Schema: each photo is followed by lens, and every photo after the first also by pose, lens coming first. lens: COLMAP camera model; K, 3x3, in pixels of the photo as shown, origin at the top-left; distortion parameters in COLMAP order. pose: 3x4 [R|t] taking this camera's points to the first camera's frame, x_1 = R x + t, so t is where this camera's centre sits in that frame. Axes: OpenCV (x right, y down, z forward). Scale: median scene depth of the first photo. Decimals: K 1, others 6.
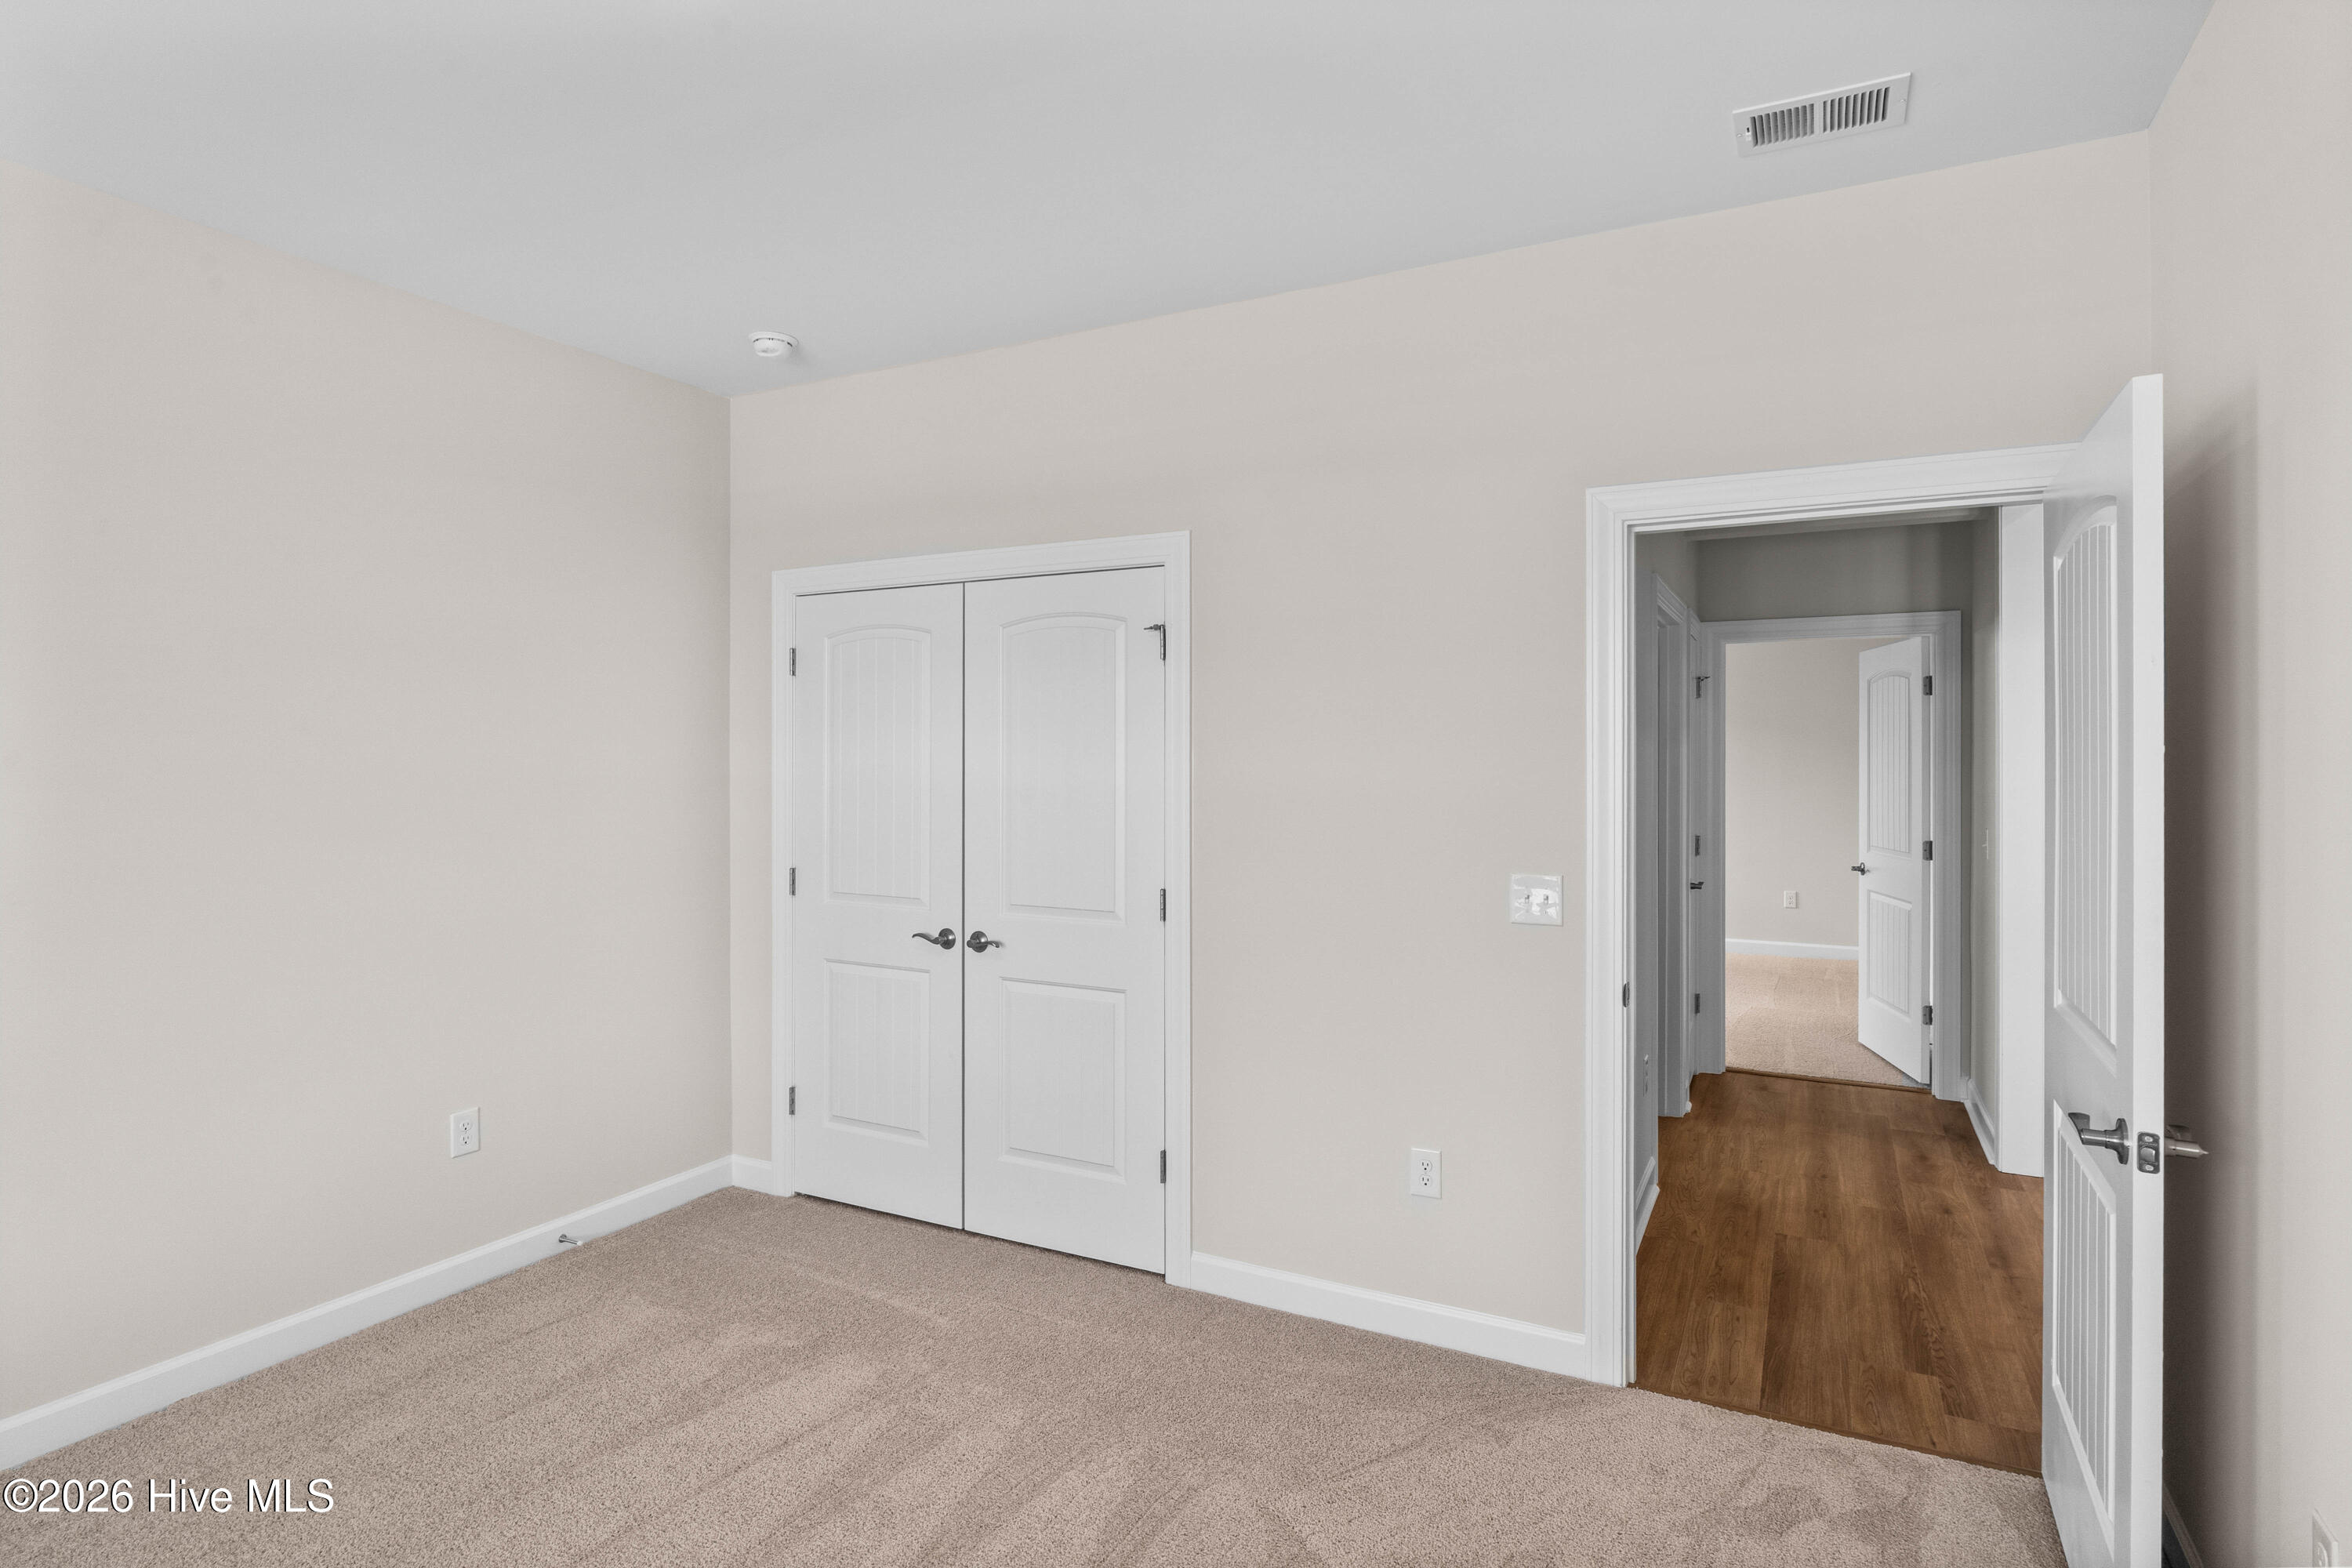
lens RADIAL K [[1227.5, 0, 1176.0], [0, 1227.5, 784.0], [0, 0, 1]] dist [-0.002453, -0.000350]
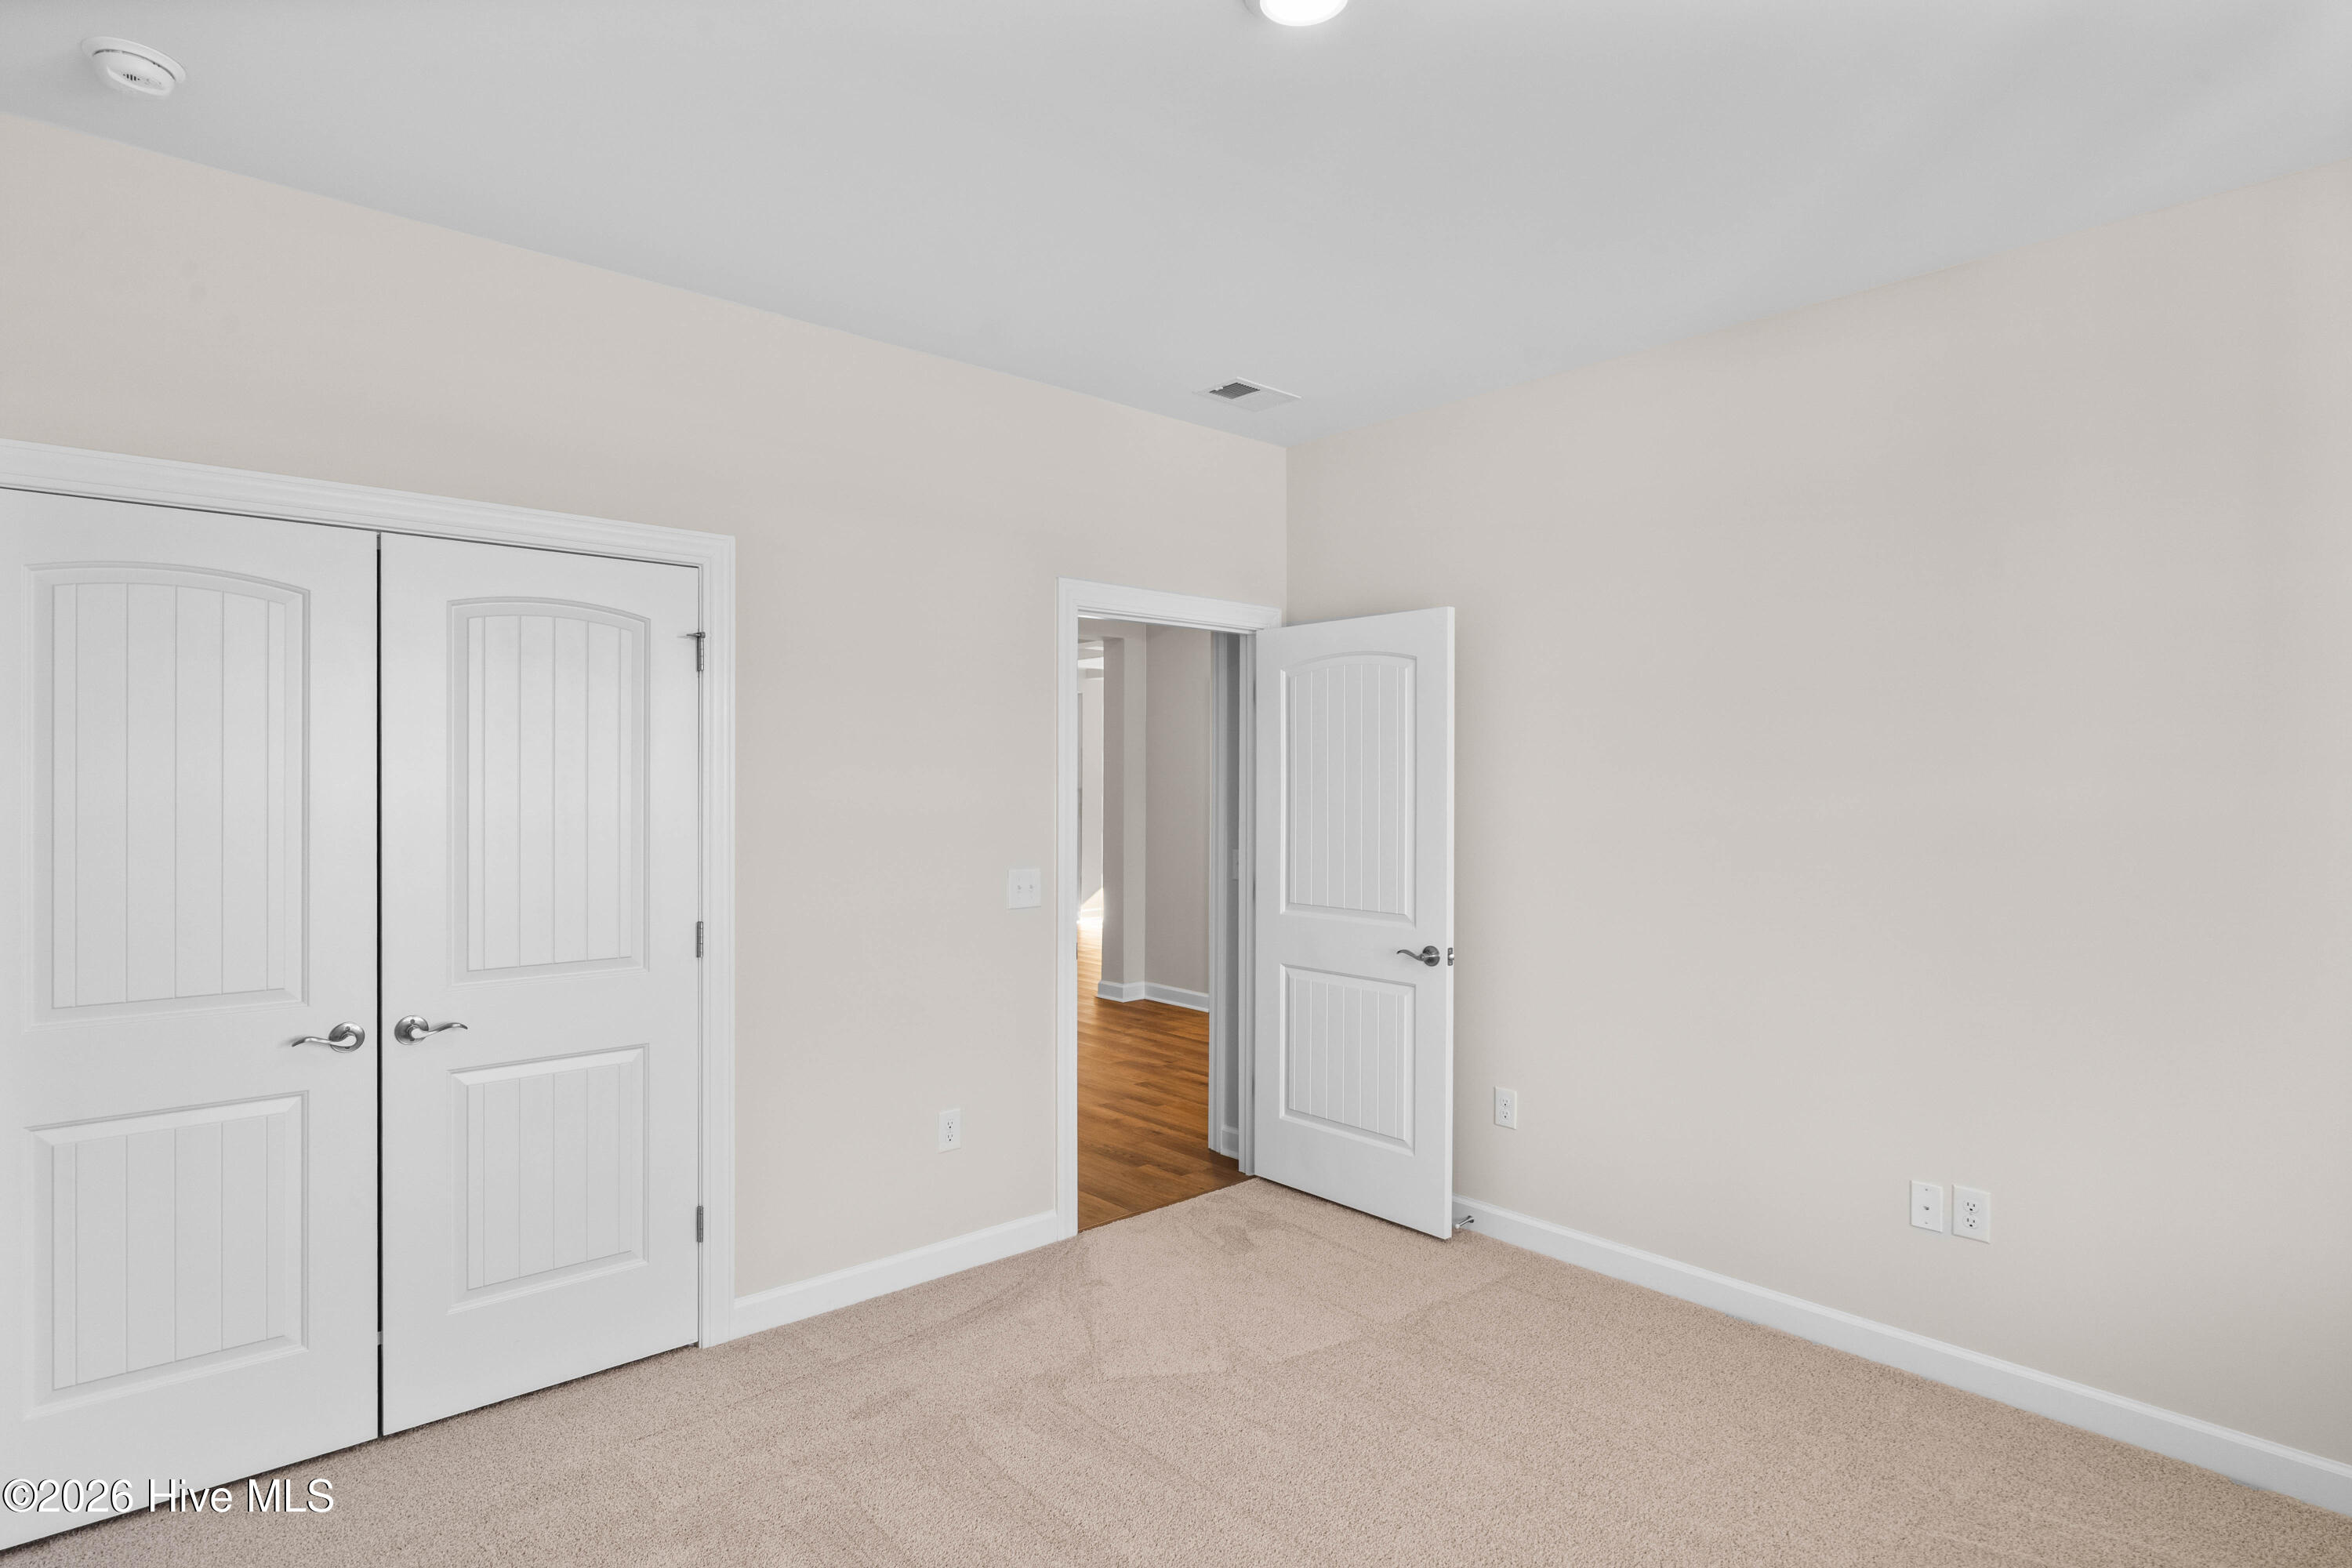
lens RADIAL K [[1227.5, 0, 1176.0], [0, 1227.5, 784.0], [0, 0, 1]] dist [-0.002453, -0.000350]
pose [[0.346382, -0.010690, 0.938033, -0.822180], [0.005987, 0.999940, 0.009185, -0.025609], [-0.938074, 0.002435, 0.346425, 0.384883]]
